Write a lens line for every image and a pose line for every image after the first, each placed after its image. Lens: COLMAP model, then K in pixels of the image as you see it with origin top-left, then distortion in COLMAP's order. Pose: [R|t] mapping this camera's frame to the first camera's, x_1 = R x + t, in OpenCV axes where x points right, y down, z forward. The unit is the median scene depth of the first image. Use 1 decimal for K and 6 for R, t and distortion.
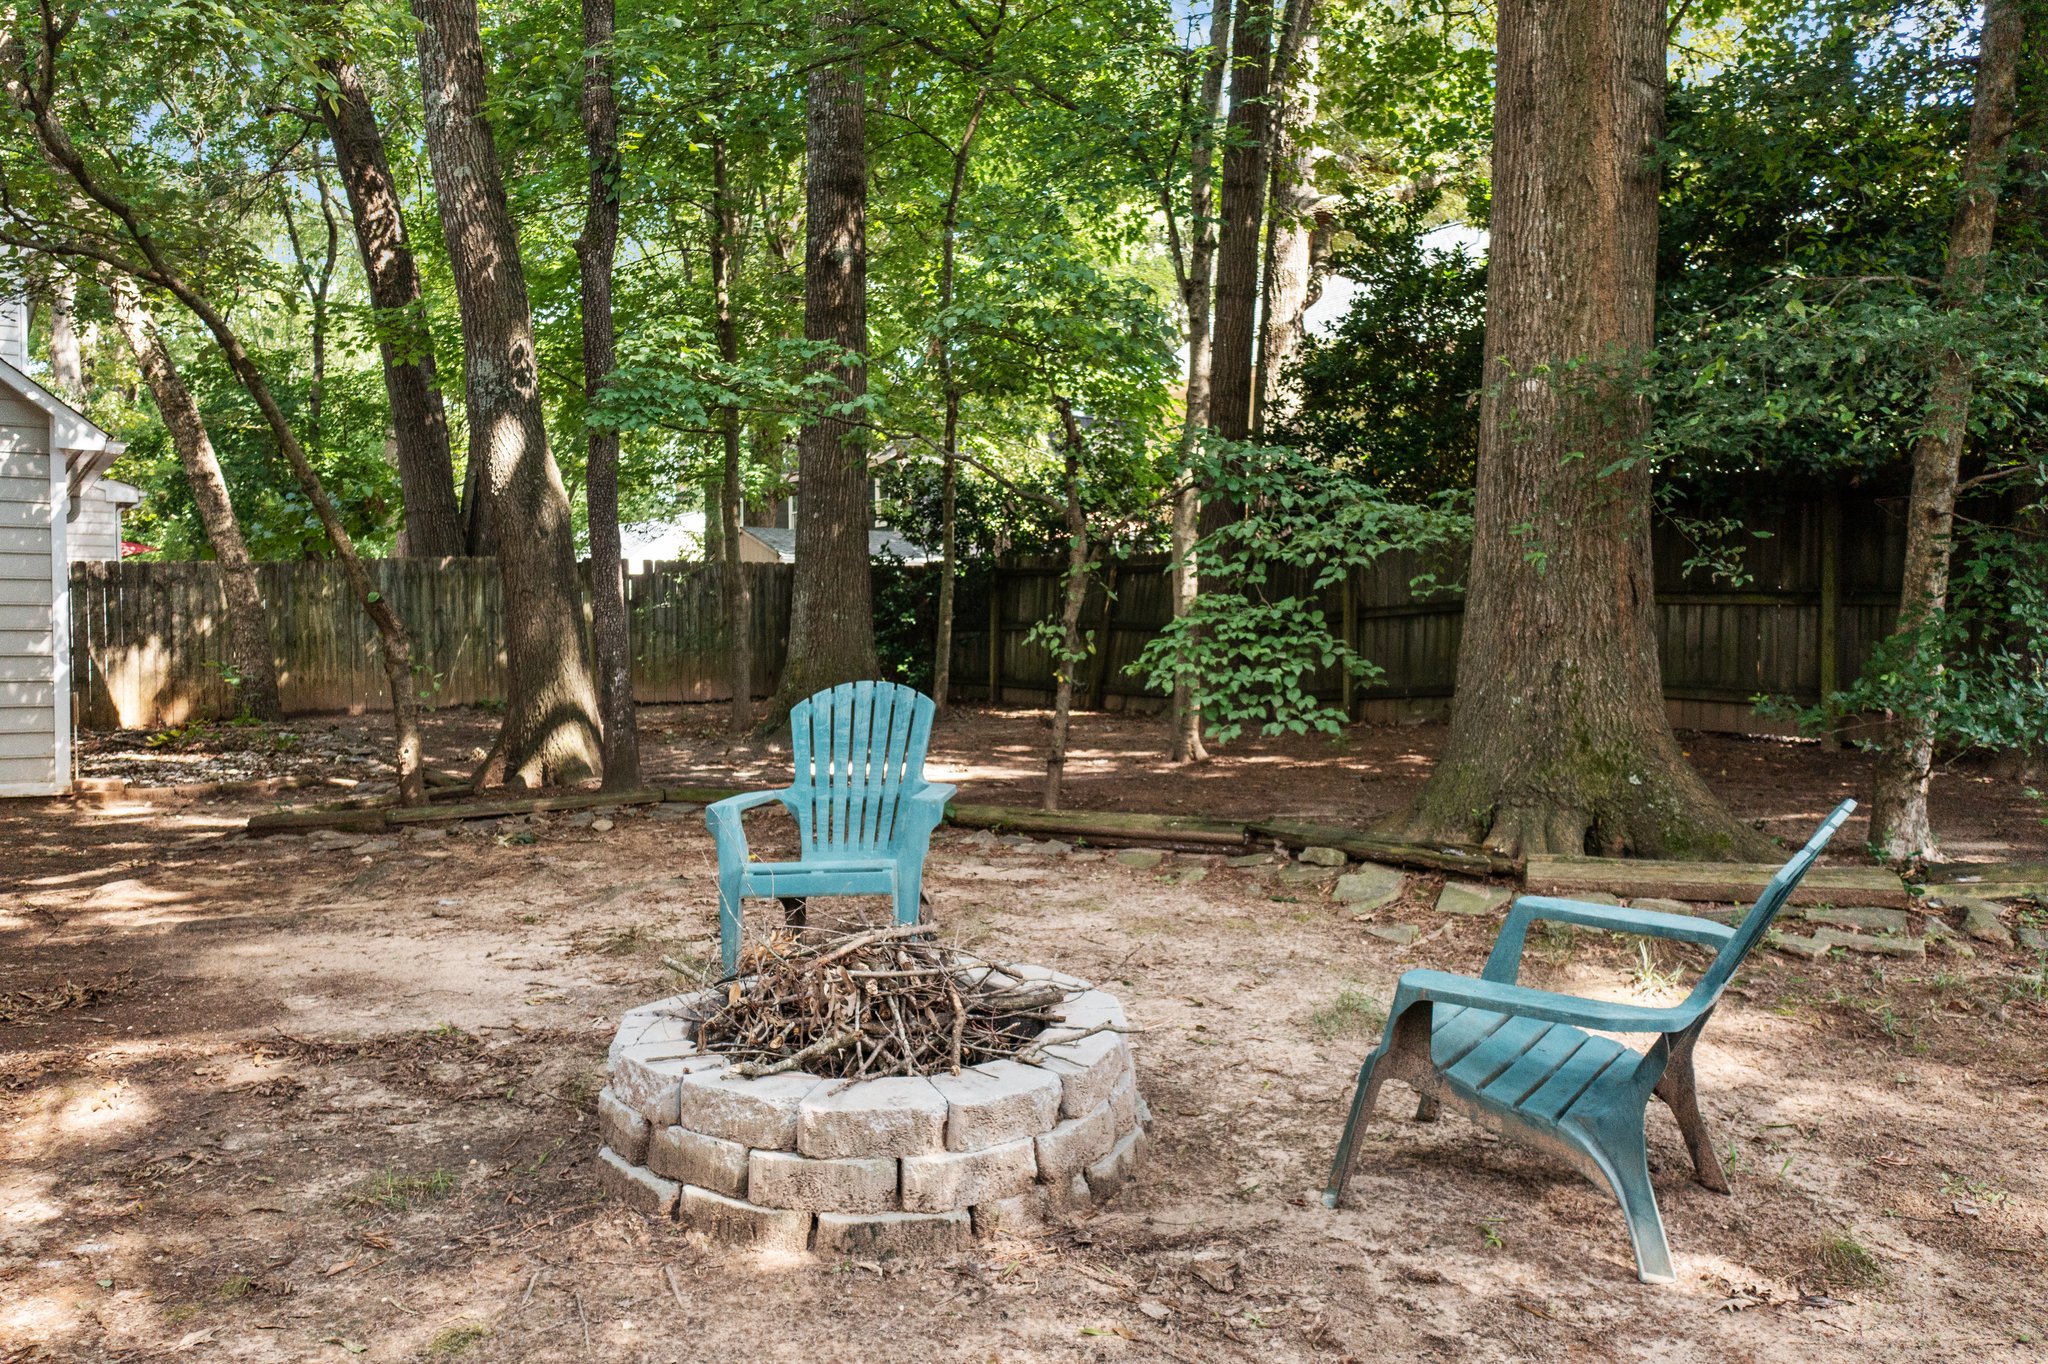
lens RADIAL K [[1638.4, 0, 1024.0], [0, 1638.4, 682.0], [0, 0, 1]] dist [-0.012270, 0.021250]
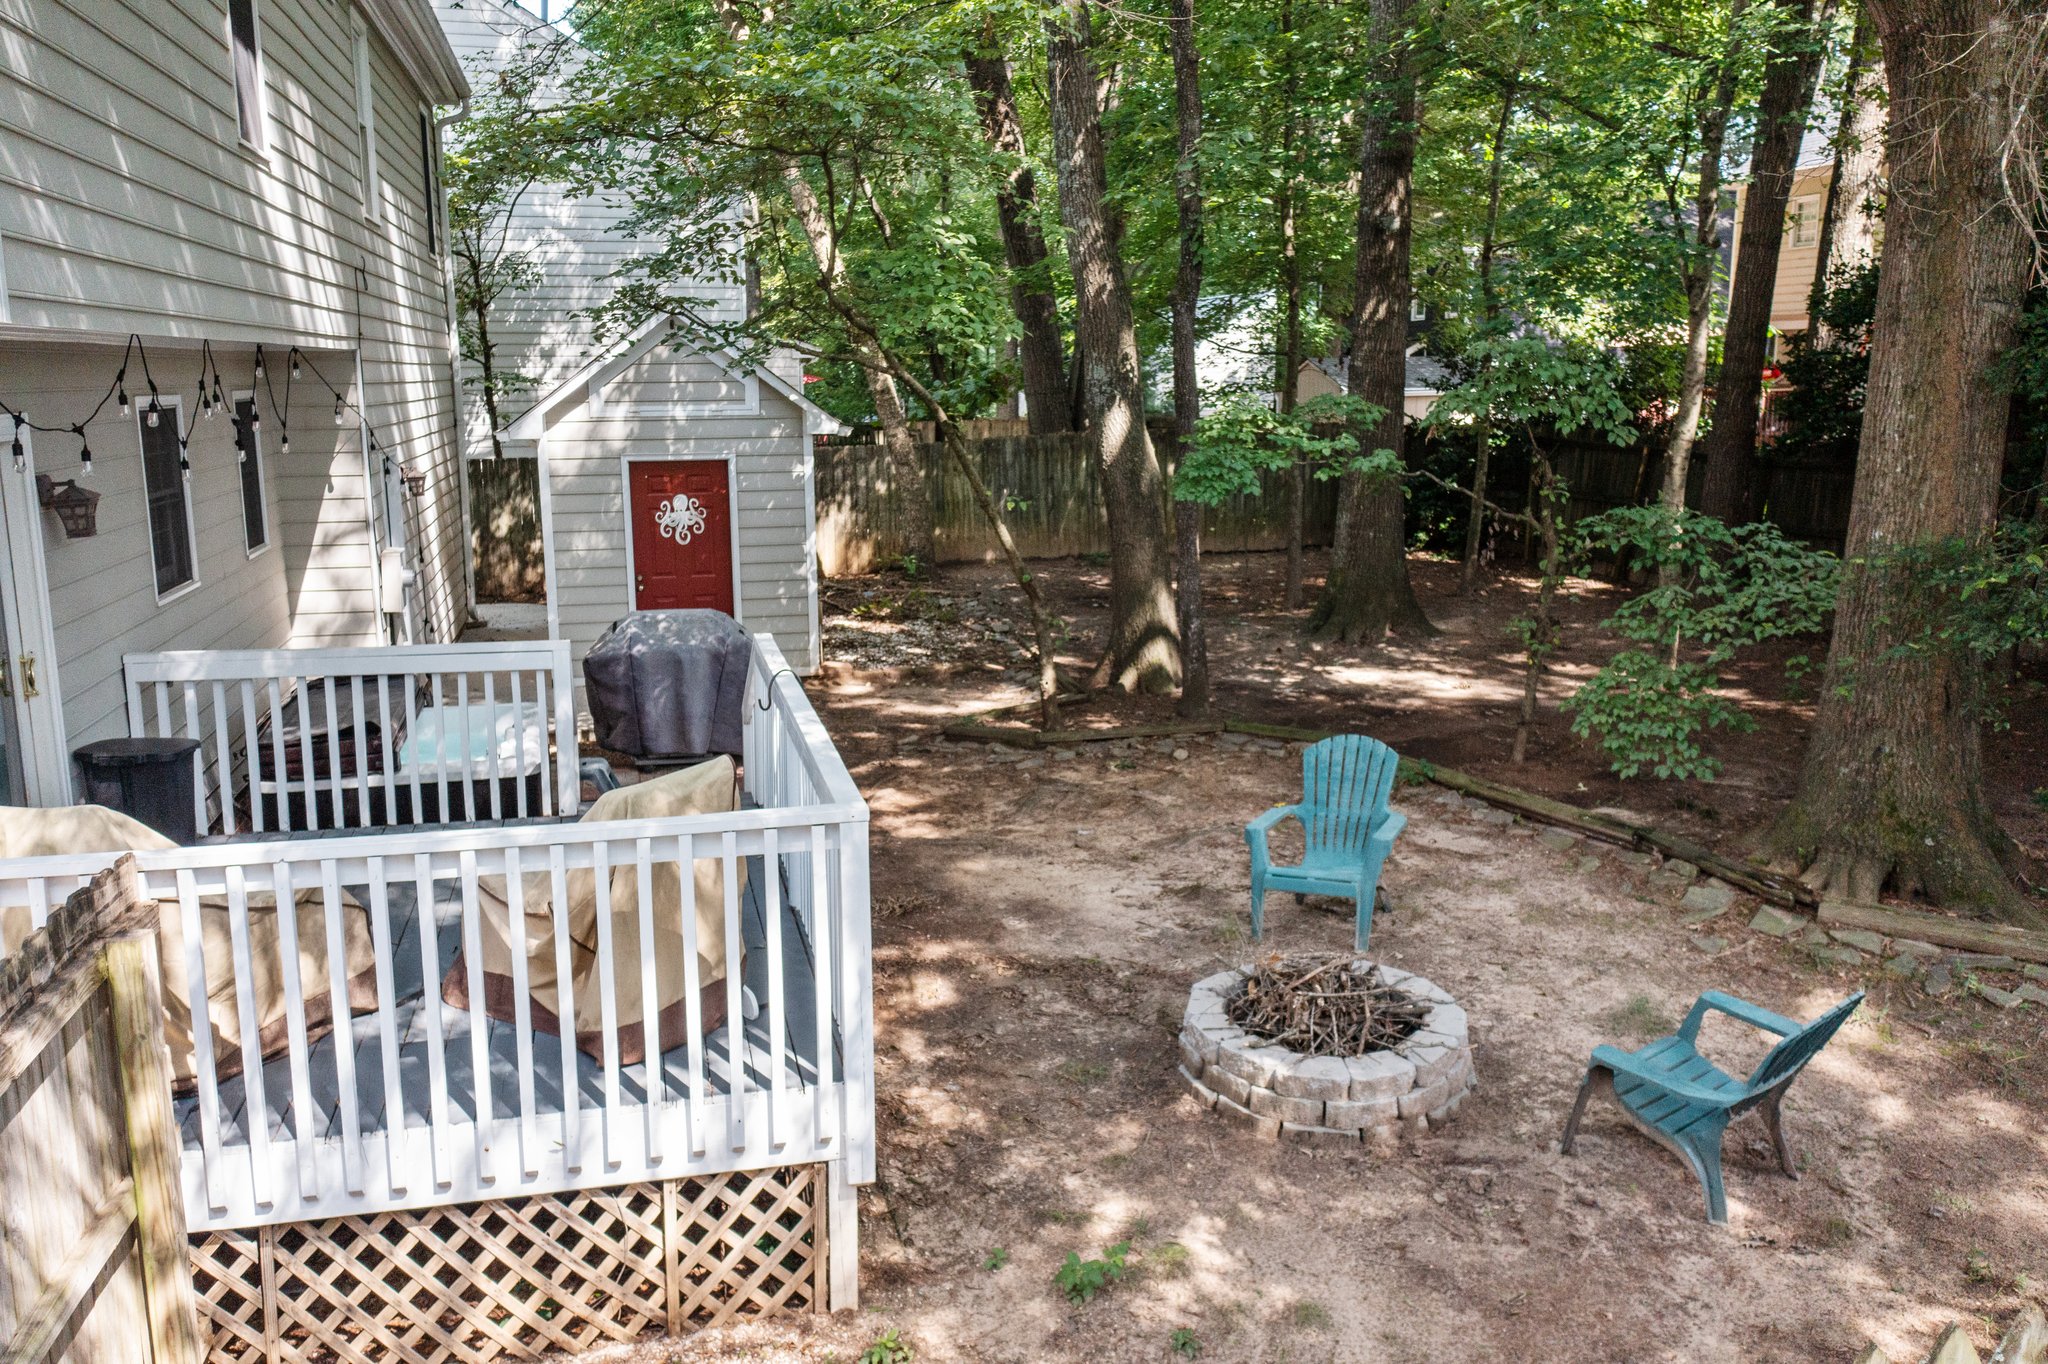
lens RADIAL K [[1638.4, 0, 1024.0], [0, 1638.4, 682.0], [0, 0, 1]] dist [-0.012270, 0.021250]
pose [[0.940939, 0.060827, -0.333066, 0.118241], [-0.005164, 0.986193, 0.165517, -0.301645], [0.338536, -0.154022, 0.928262, -0.501848]]
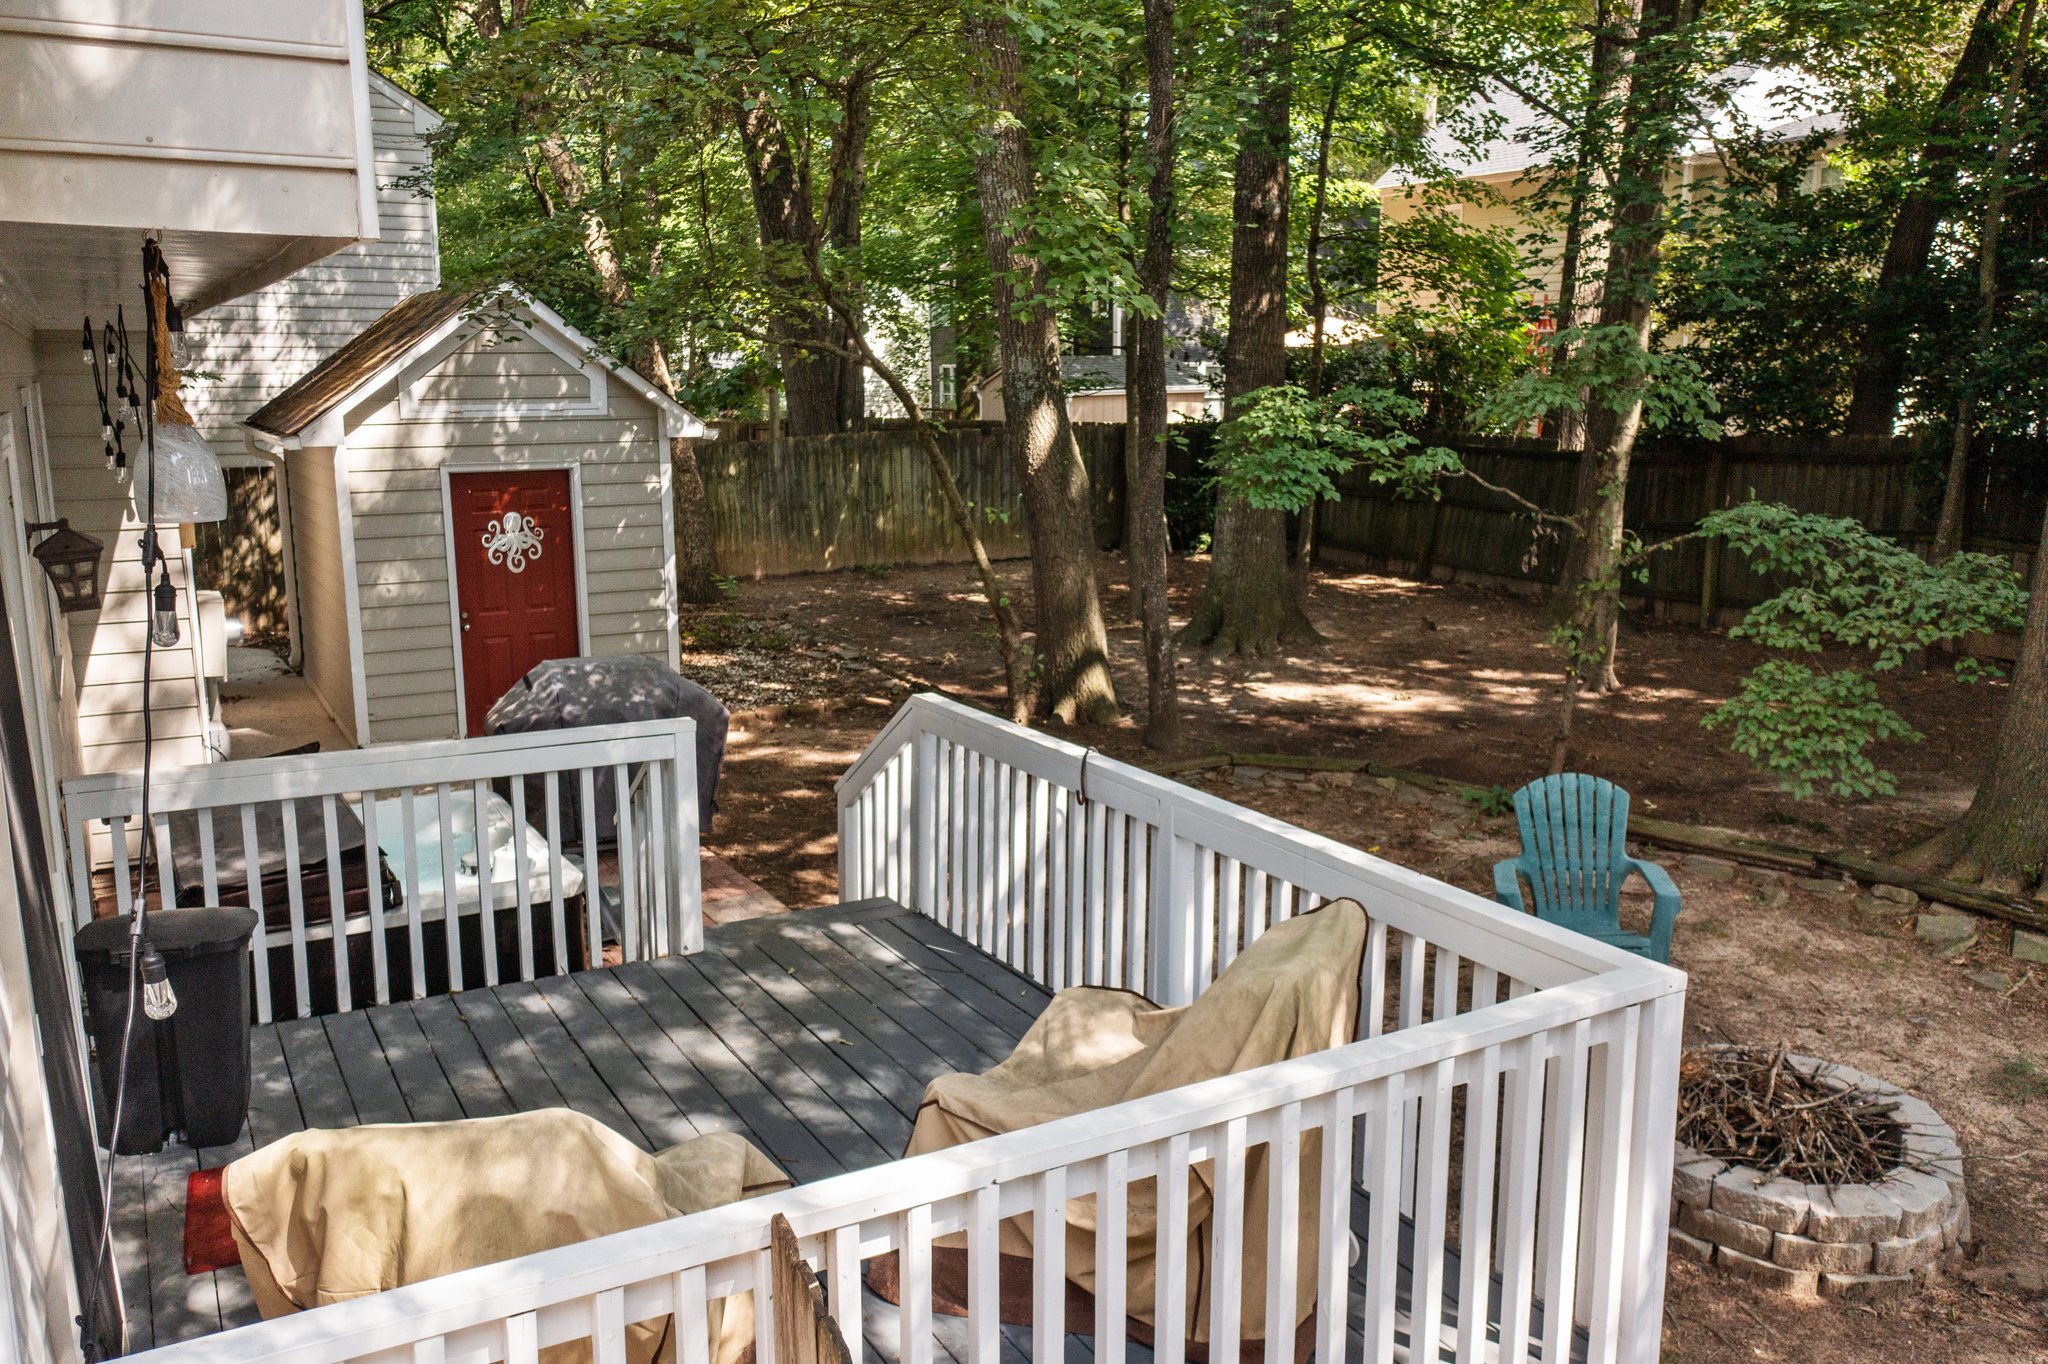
lens RADIAL K [[1656.6, 0, 1031.8], [0, 1656.6, 636.9], [0, 0, 1]] dist [-0.007176, 0.012937]
pose [[0.997742, 0.009415, -0.066501, -0.449130], [-0.000274, 0.990687, 0.136160, -0.295856], [0.067163, -0.135834, 0.988452, -0.338804]]
